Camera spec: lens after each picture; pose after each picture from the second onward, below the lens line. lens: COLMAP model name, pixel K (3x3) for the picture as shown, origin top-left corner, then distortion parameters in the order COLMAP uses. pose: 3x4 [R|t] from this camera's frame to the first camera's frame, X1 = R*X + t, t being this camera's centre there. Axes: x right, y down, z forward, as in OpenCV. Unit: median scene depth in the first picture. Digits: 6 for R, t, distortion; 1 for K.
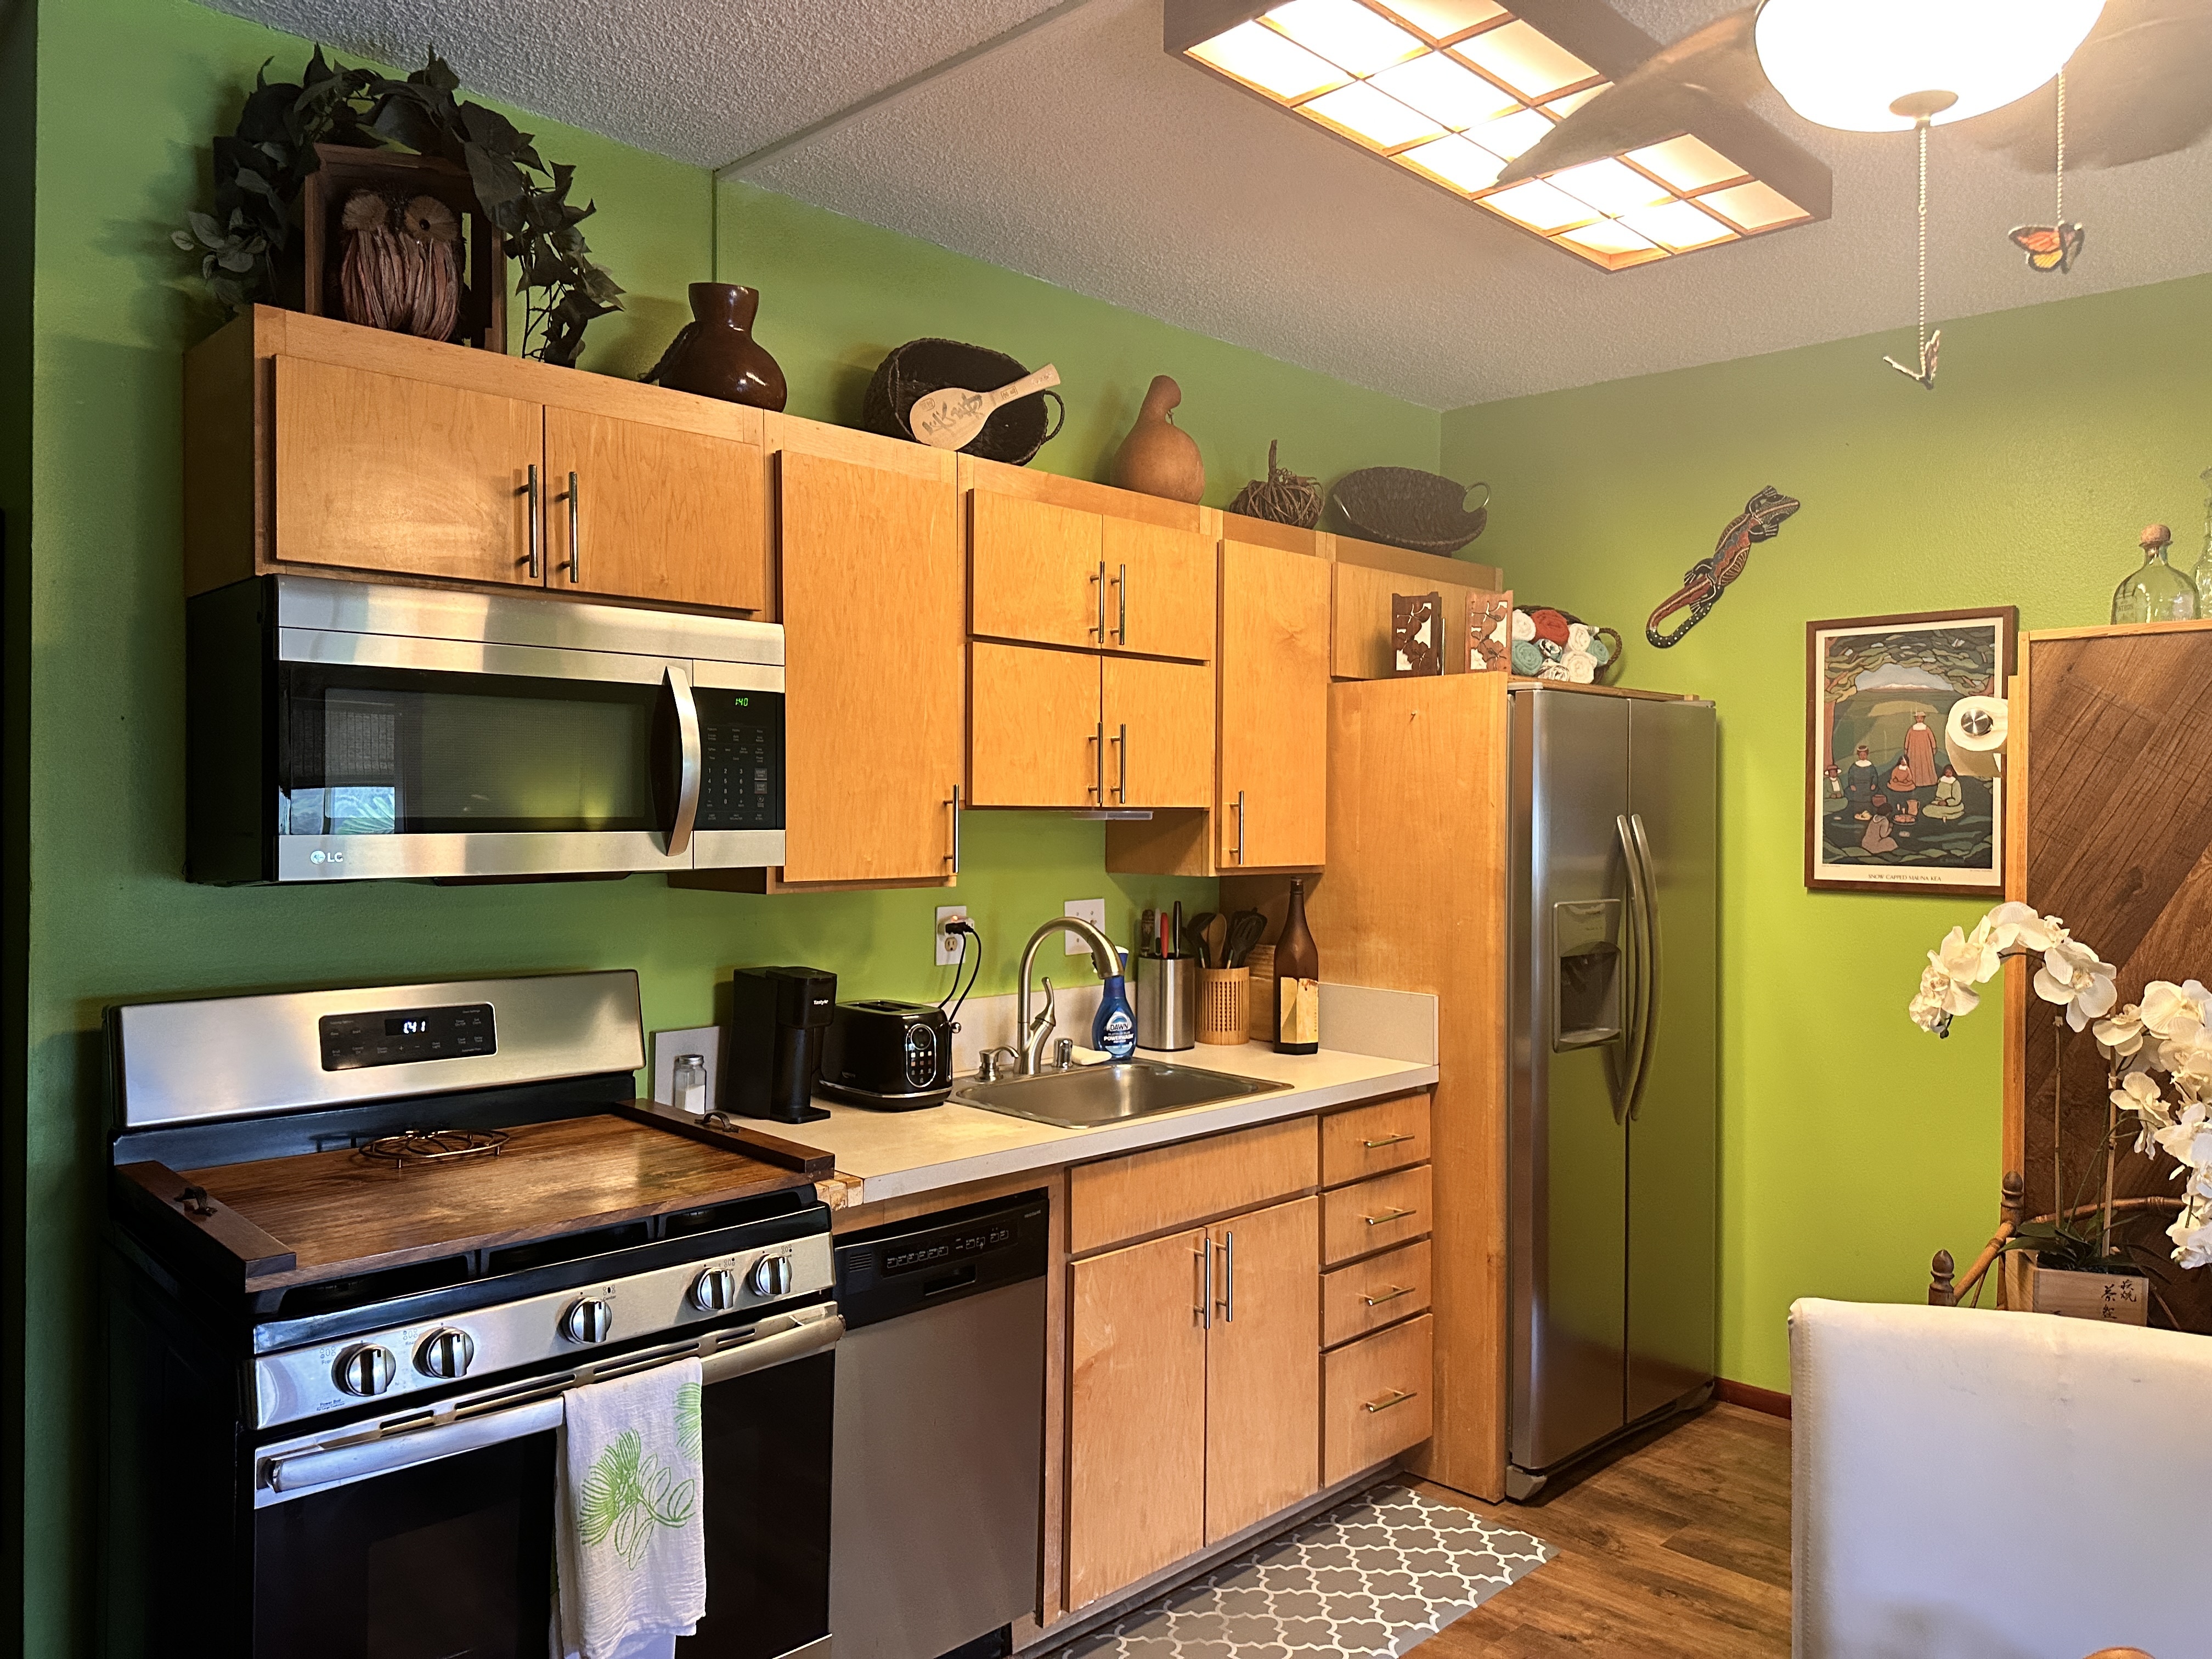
lens RADIAL K [[1582.6, 0, 1106.0], [0, 1582.6, 829.5], [0, 0, 1]] dist [0.107067, -0.001065]
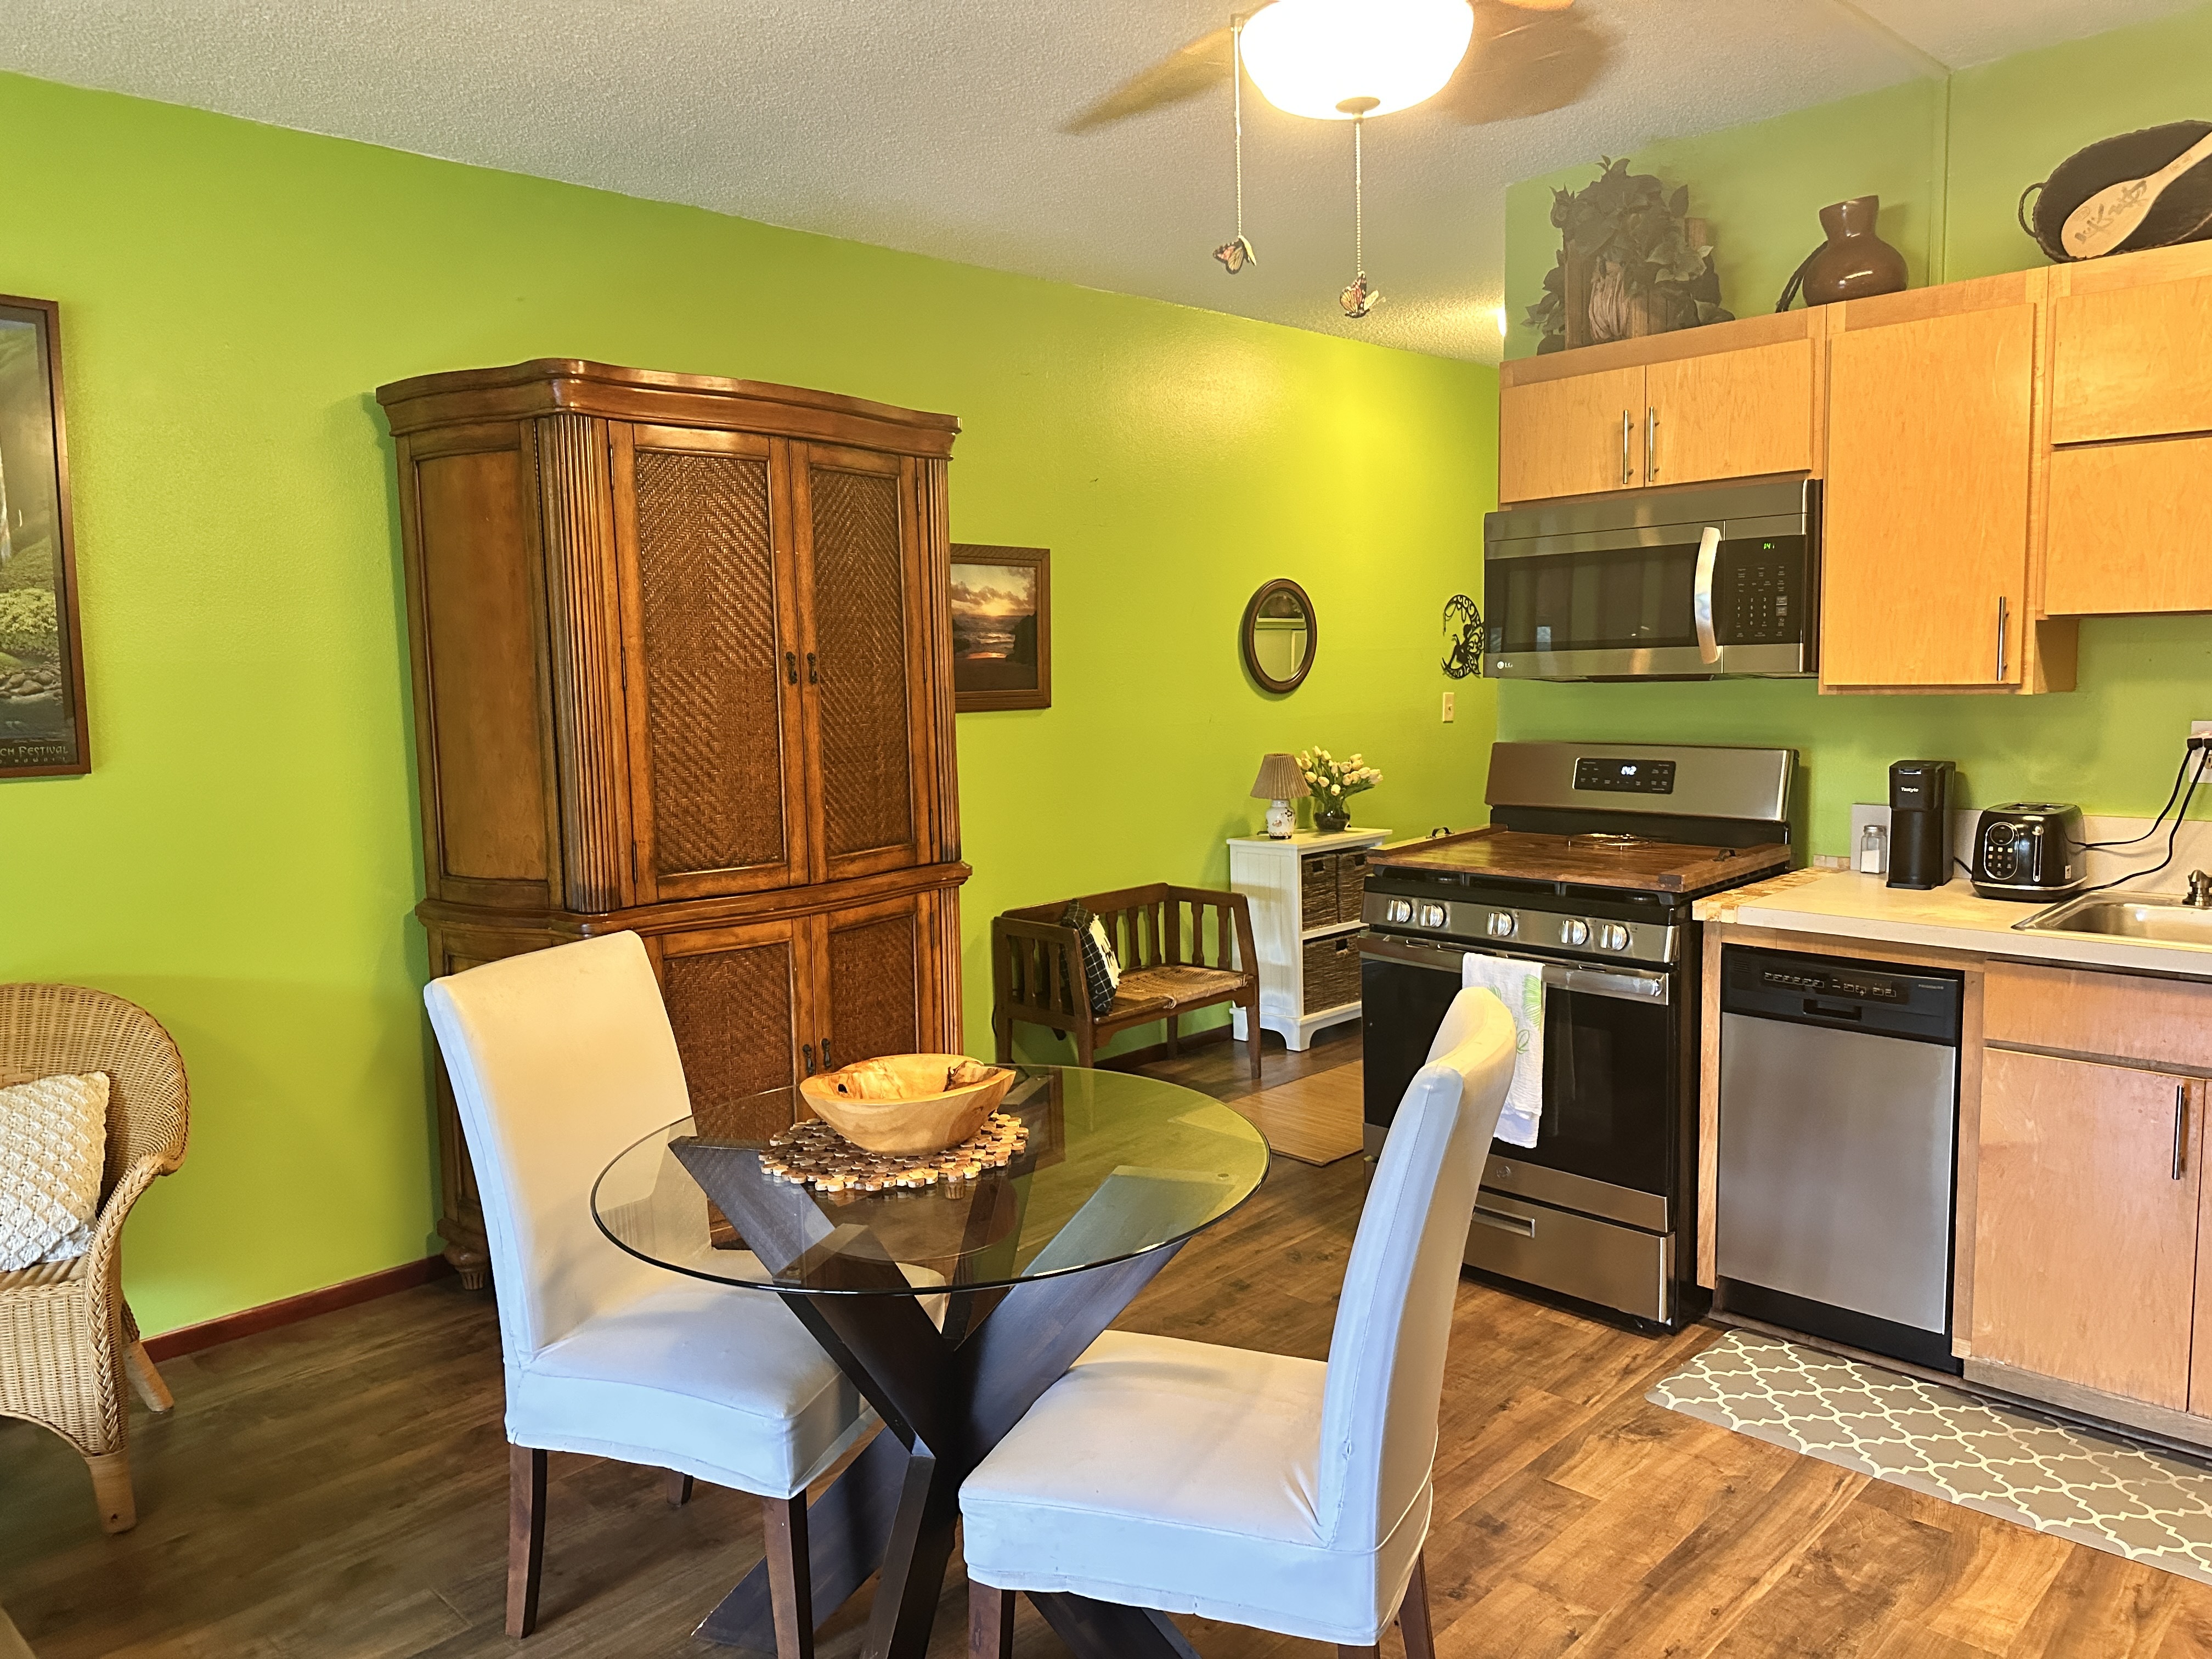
lens RADIAL K [[1516.9, 0, 1106.0], [0, 1516.9, 829.5], [0, 0, 1]] dist [-0.002857, -0.002900]
pose [[0.015836, 0.098880, -0.994973, 0.947116], [0.011624, 0.995013, 0.099069, 0.020668], [0.999807, -0.013134, 0.014608, 0.396856]]
